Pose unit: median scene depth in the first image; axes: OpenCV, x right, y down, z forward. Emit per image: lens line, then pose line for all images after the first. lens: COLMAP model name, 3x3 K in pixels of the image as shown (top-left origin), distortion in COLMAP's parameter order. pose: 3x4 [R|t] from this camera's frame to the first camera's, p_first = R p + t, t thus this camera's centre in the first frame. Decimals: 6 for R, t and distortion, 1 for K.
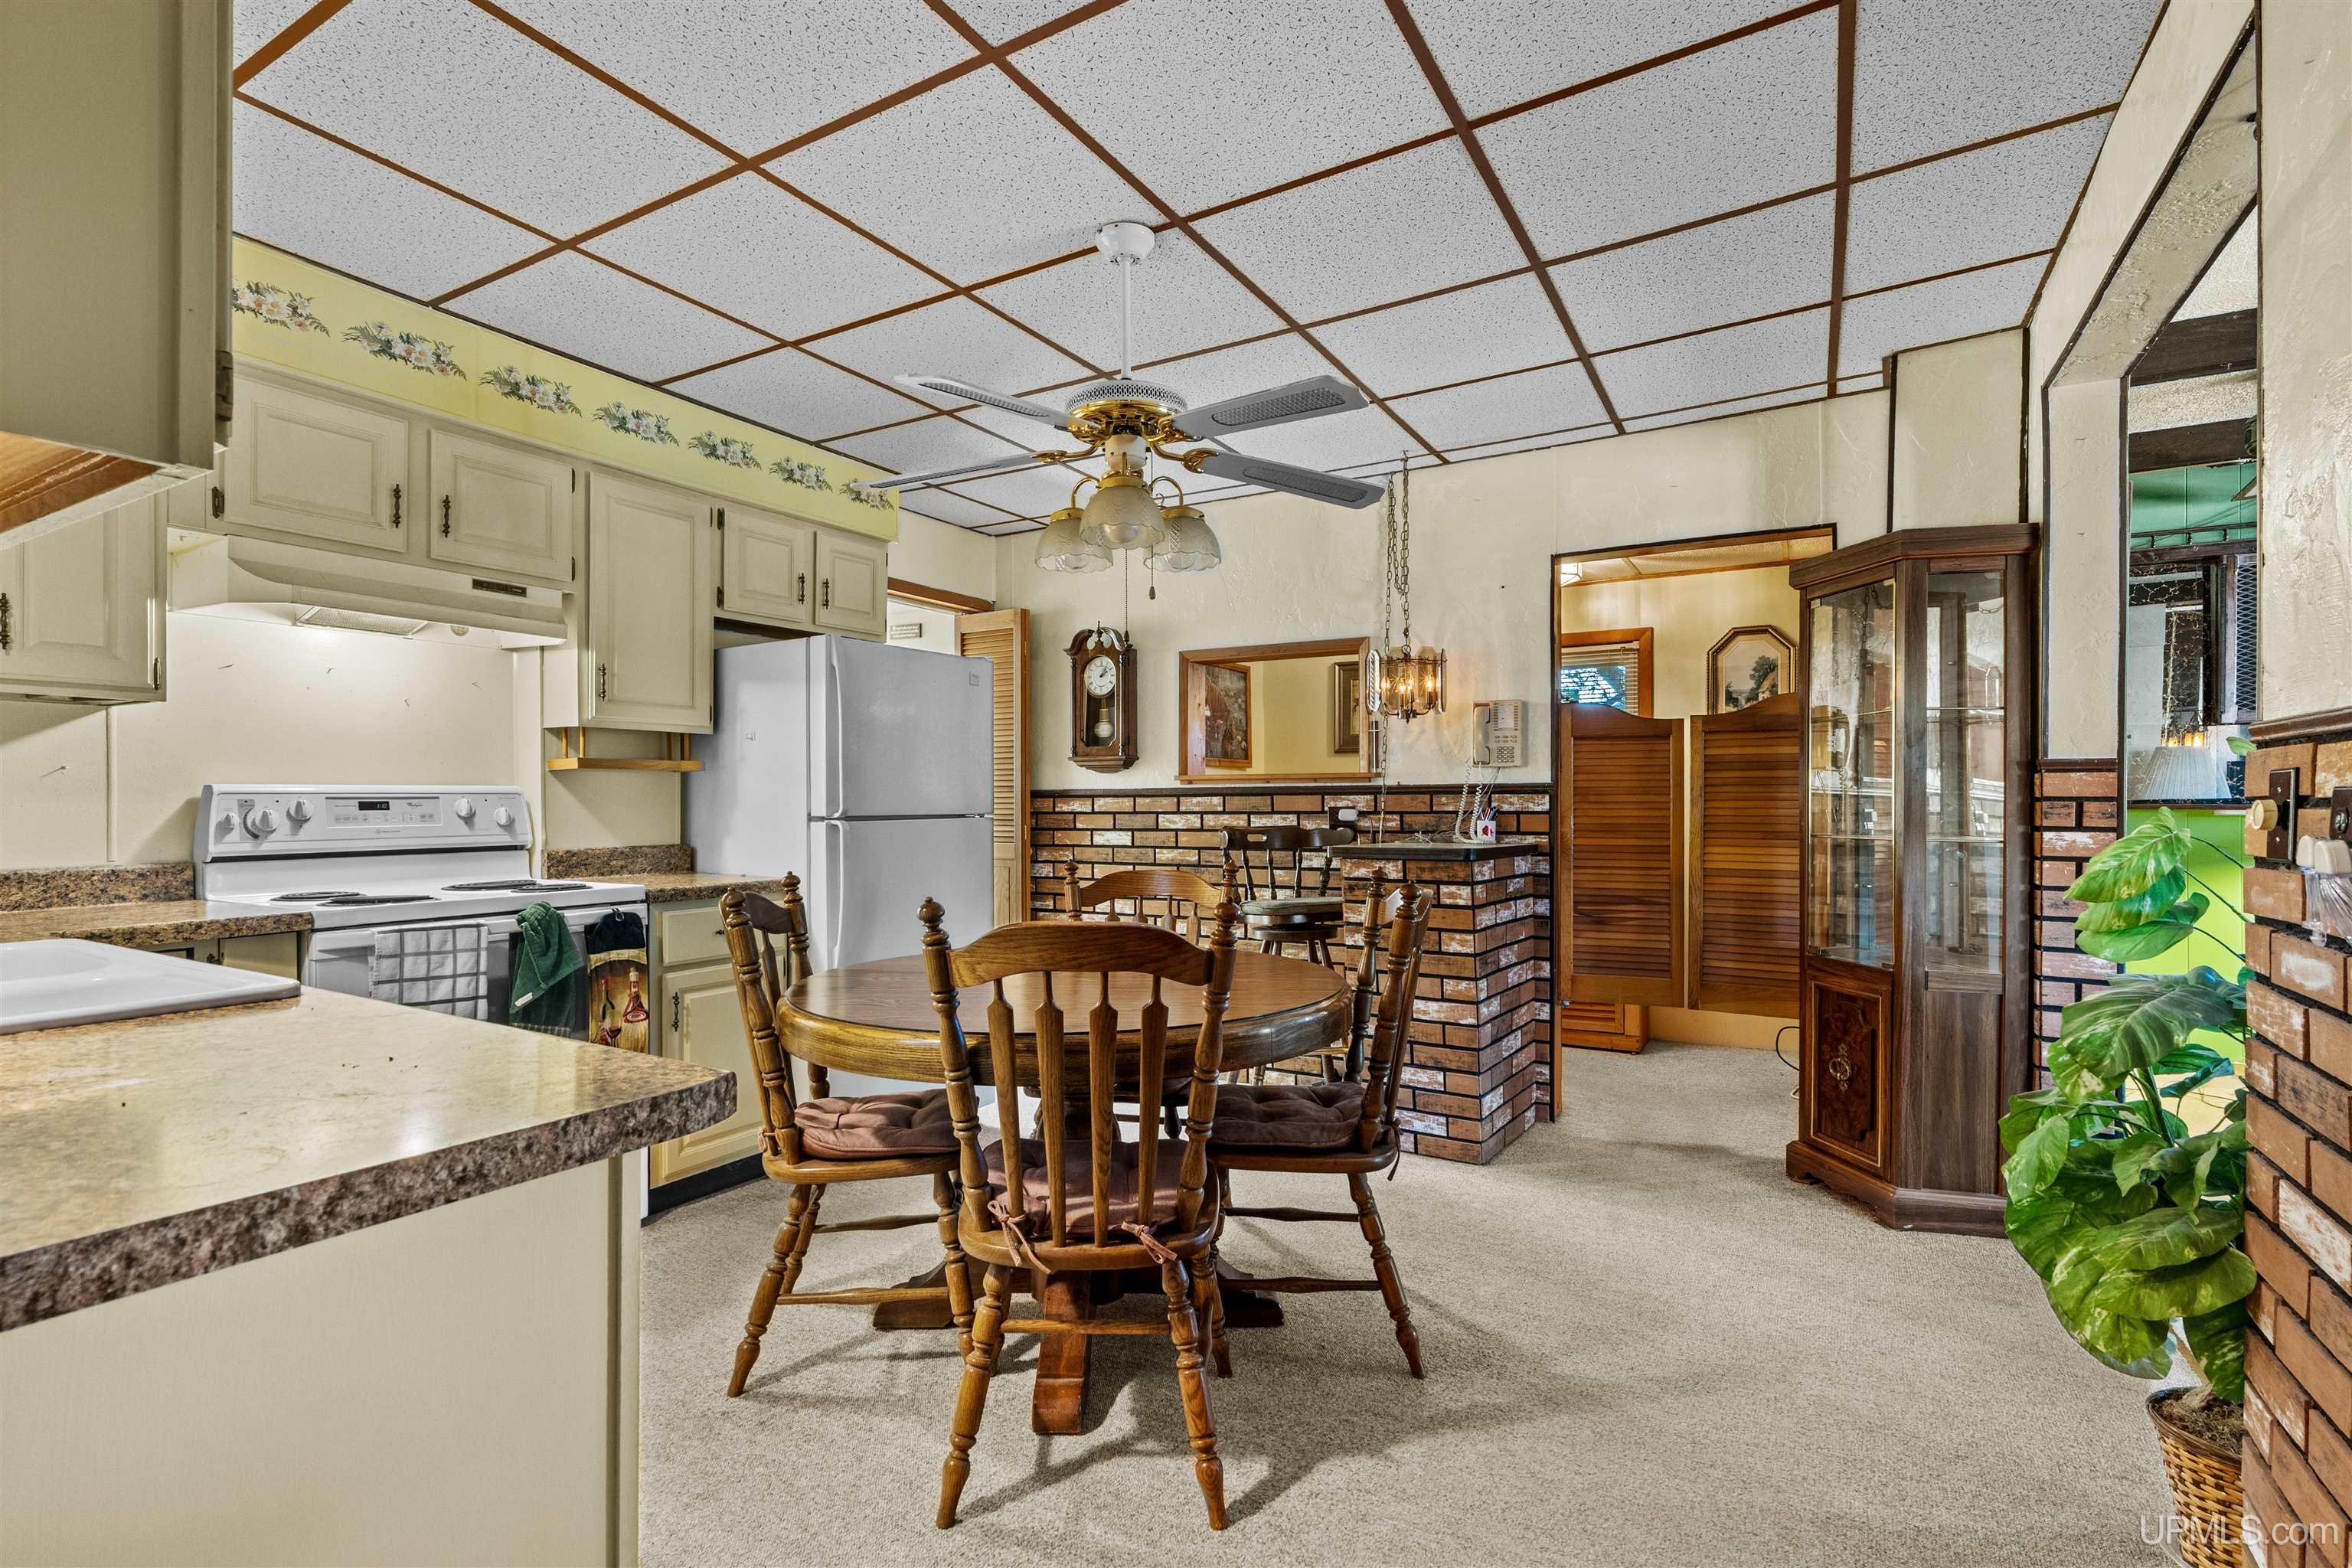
lens RADIAL K [[1086.4, 0, 1173.7], [0, 1086.4, 803.1], [0, 0, 1]] dist [-0.006871, 0.000739]
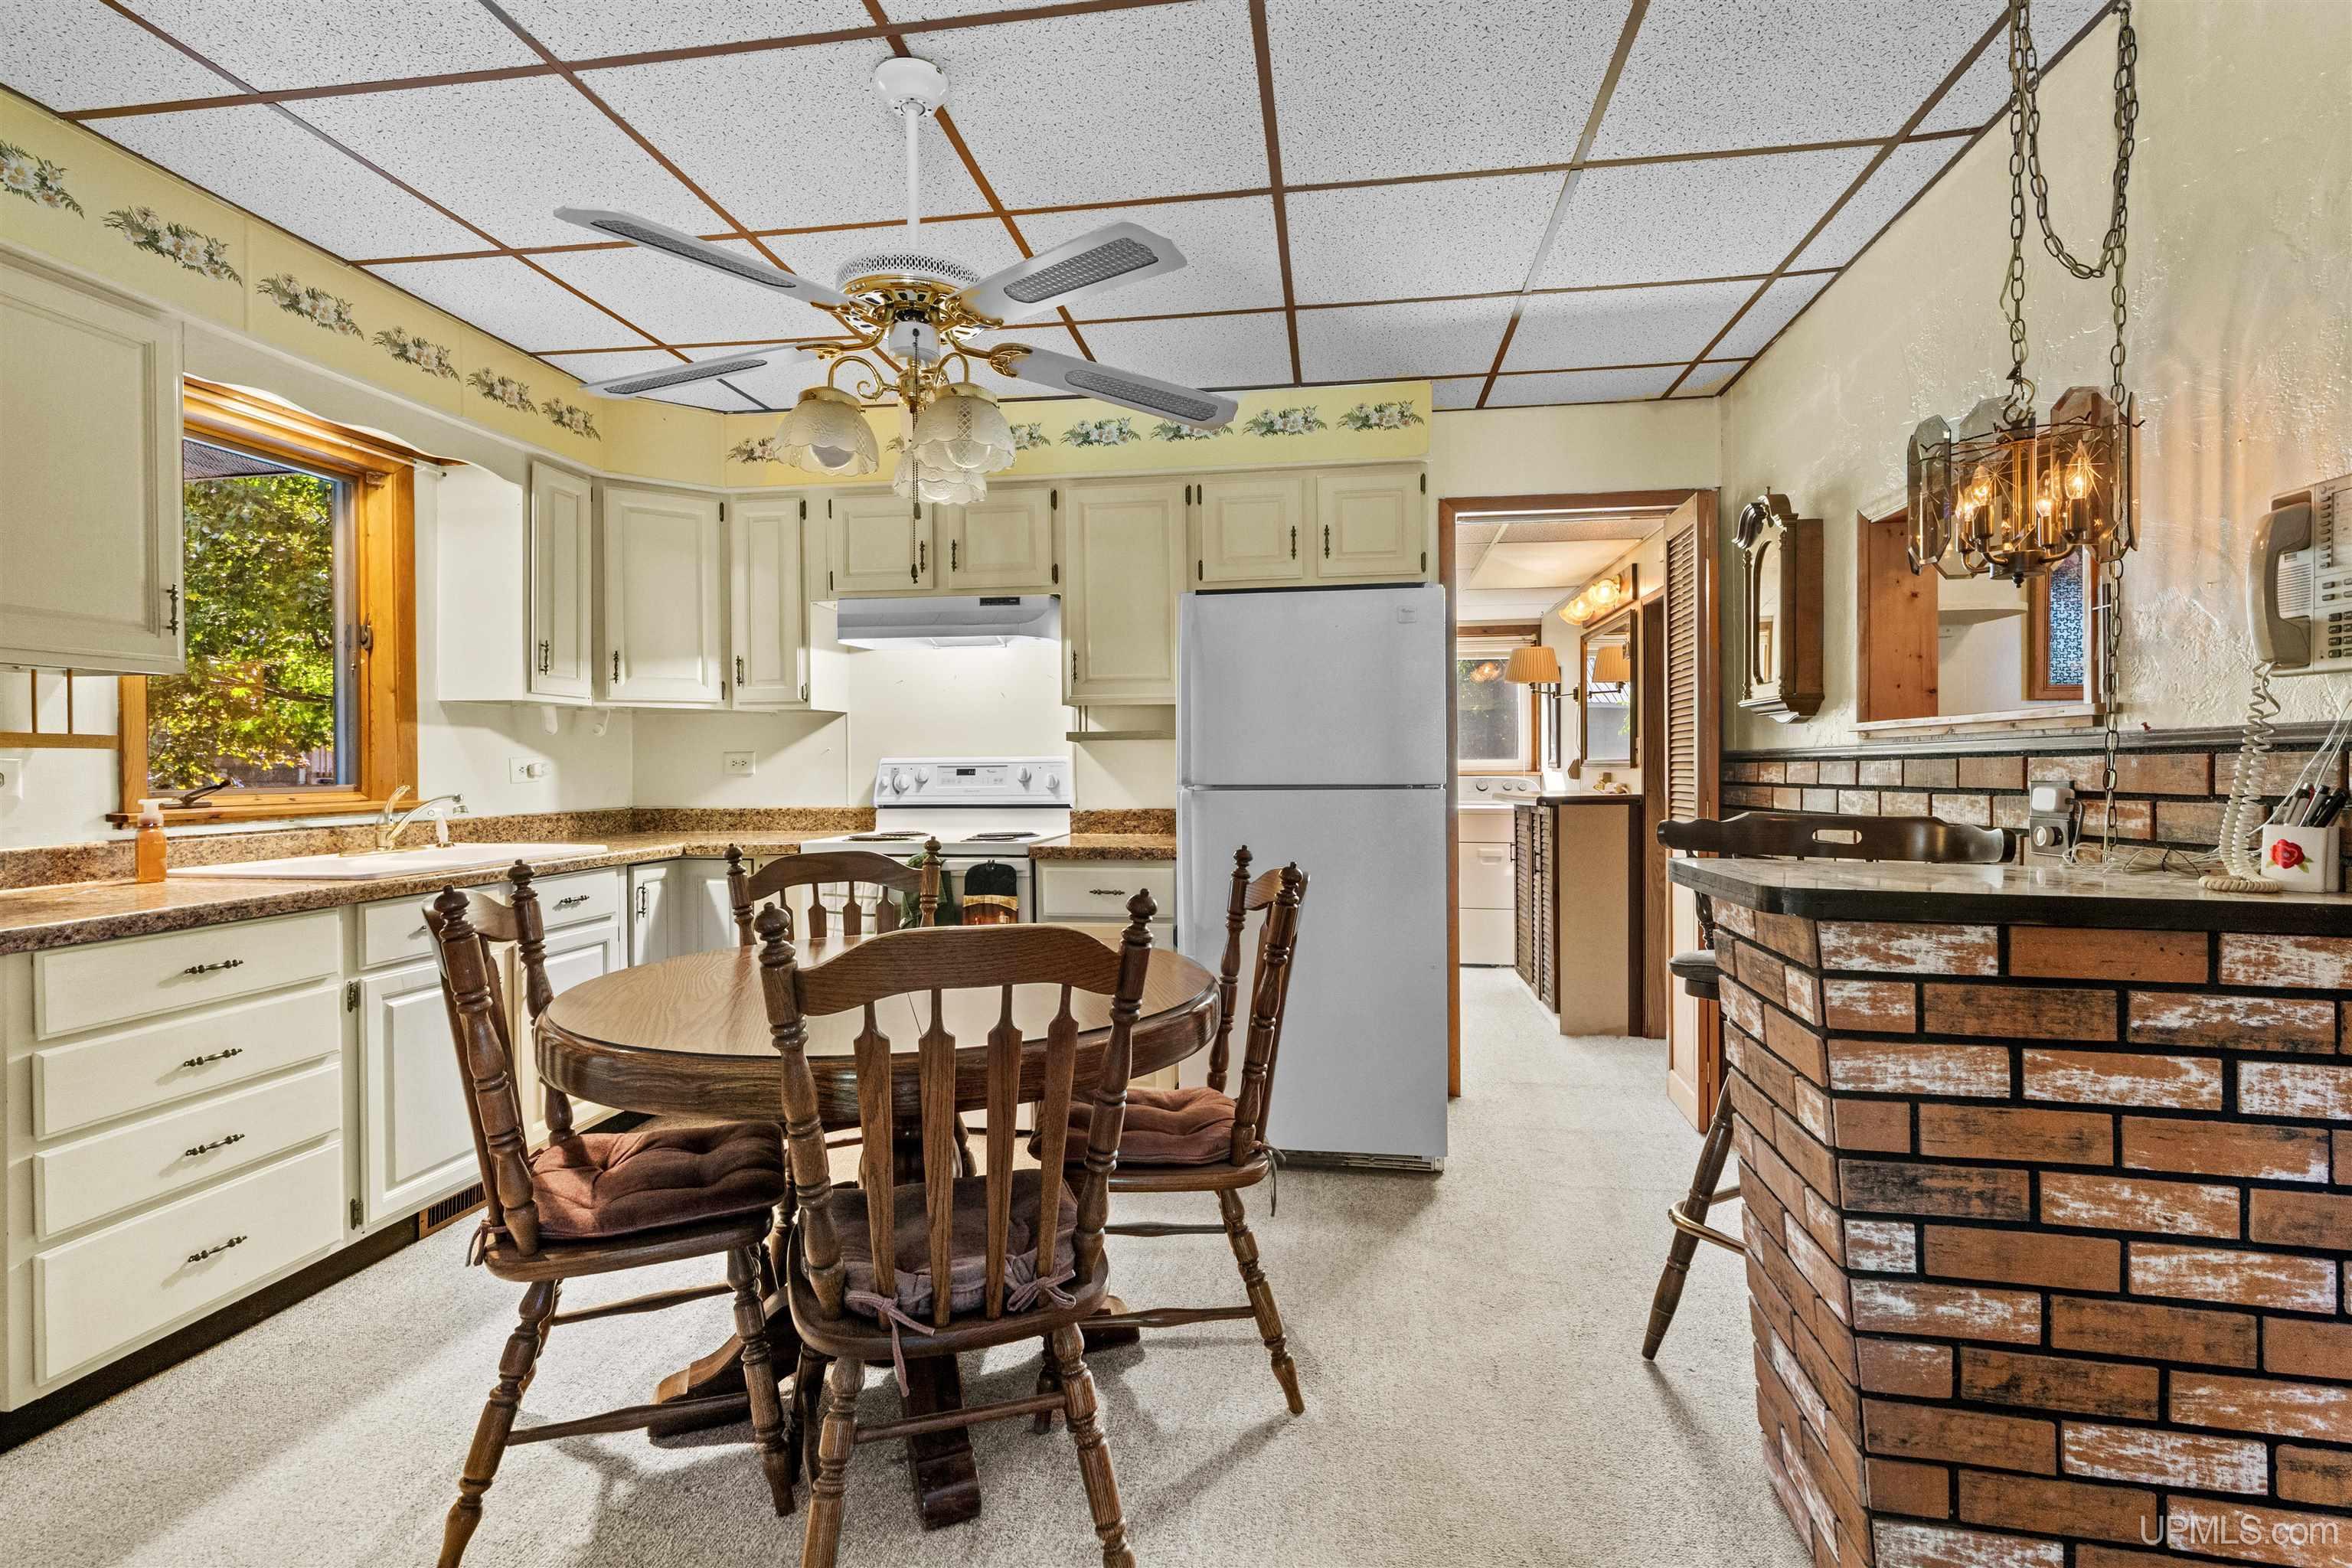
lens RADIAL K [[1086.4, 0, 1177.6], [0, 1086.4, 772.0], [0, 0, 1]] dist [-0.006871, 0.000739]
pose [[0.380645, 0.005347, -0.924706, 0.644125], [0.001775, 0.999977, 0.006513, -0.006407], [0.924719, -0.004121, 0.380627, 0.714212]]
